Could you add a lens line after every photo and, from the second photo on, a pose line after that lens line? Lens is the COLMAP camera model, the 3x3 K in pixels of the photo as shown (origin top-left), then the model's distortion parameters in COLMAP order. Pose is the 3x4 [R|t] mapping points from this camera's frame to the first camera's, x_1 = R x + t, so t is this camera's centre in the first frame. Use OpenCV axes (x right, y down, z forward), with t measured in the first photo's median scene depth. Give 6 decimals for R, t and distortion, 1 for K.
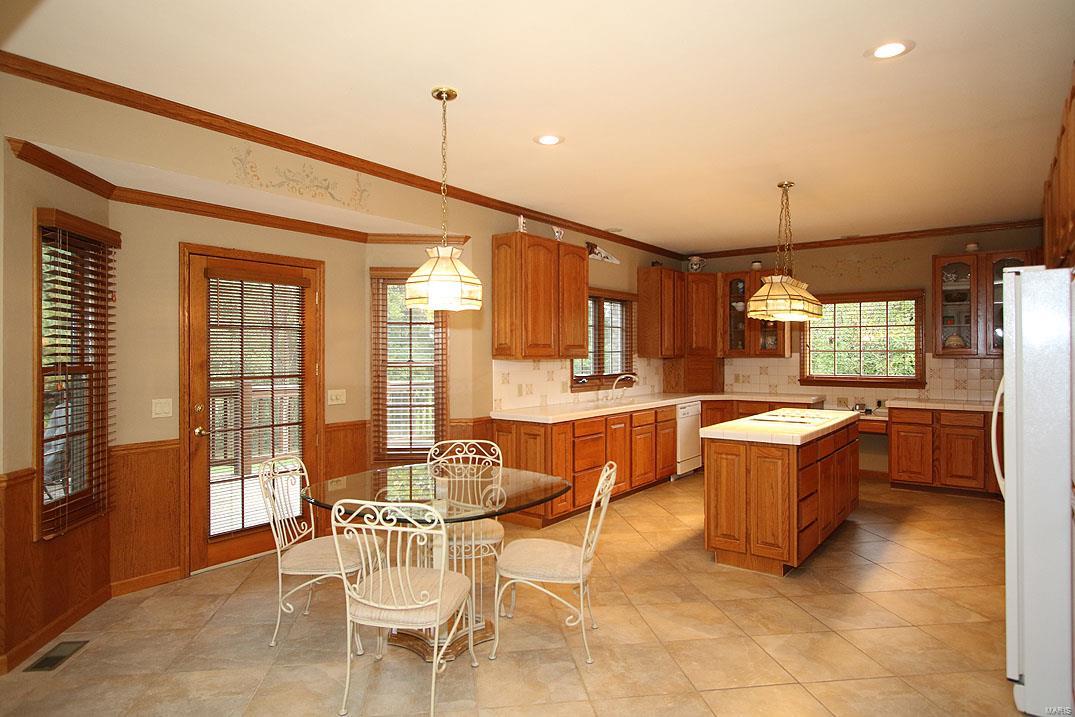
lens RADIAL K [[630.1, 0, 537.2], [0, 630.1, 351.0], [0, 0, 1]] dist [0.000368, 0.000156]
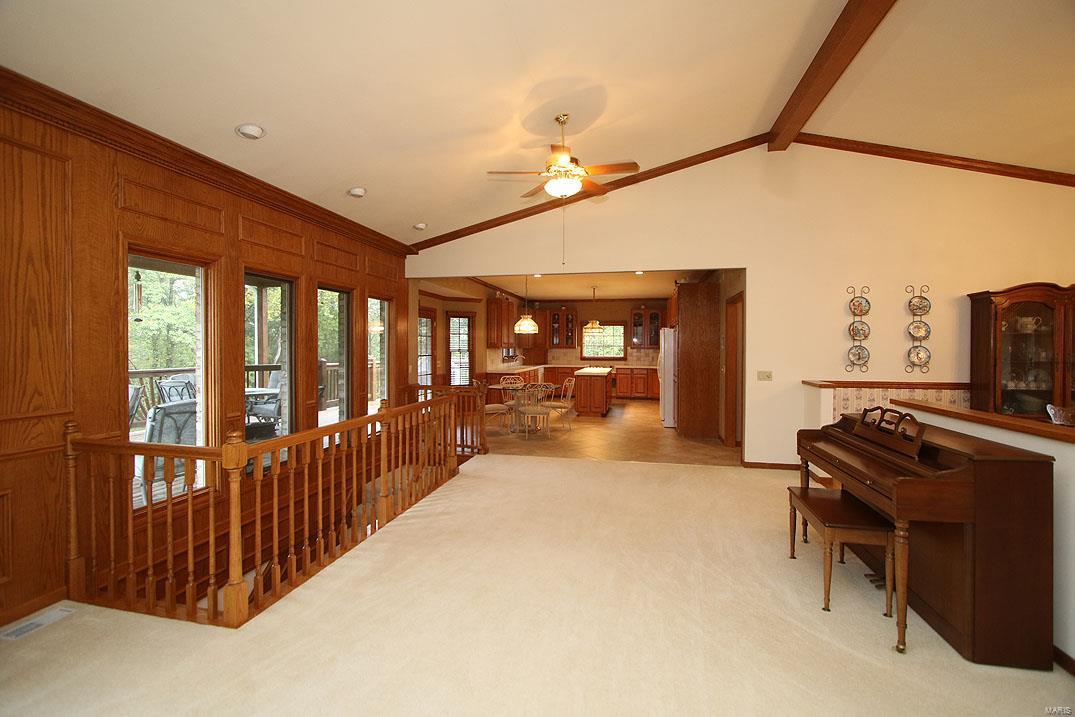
lens RADIAL K [[493.5, 0, 528.7], [0, 493.5, 353.8], [0, 0, 1]] dist [-0.009940, 0.000533]
pose [[0.909220, -0.002567, 0.416308, -0.578159], [-0.003437, 0.999901, 0.013671, 0.004974], [-0.416302, -0.013861, 0.909121, -0.648905]]
